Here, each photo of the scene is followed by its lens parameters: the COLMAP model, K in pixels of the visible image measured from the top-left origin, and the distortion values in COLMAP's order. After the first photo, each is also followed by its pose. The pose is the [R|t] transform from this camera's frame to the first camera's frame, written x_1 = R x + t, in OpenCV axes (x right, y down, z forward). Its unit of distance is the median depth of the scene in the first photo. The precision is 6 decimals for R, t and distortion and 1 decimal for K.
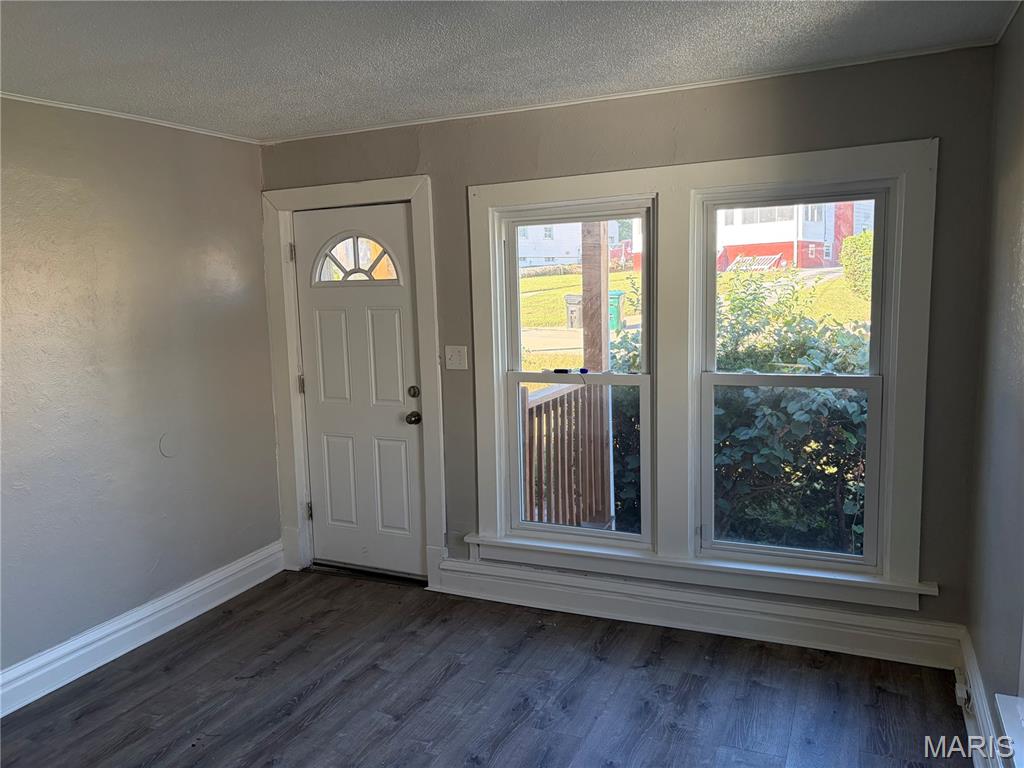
lens RADIAL K [[773.0, 0, 512.0], [0, 773.0, 384.0], [0, 0, 1]] dist [0.070727, -0.161140]
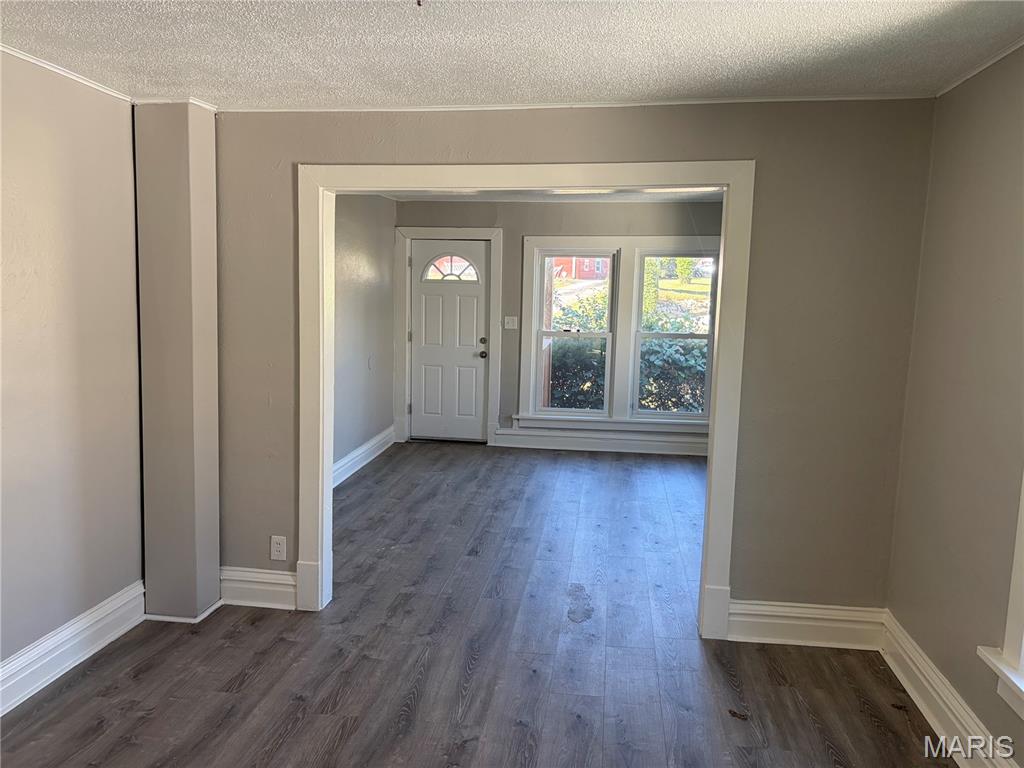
lens RADIAL K [[773.6, 0, 512.0], [0, 773.6, 384.0], [0, 0, 1]] dist [0.077828, -0.081309]
pose [[0.955426, 0.012542, 0.294965, -0.614816], [-0.012491, 0.999920, -0.002058, 0.118879], [-0.294968, -0.001718, 0.955506, -0.821250]]
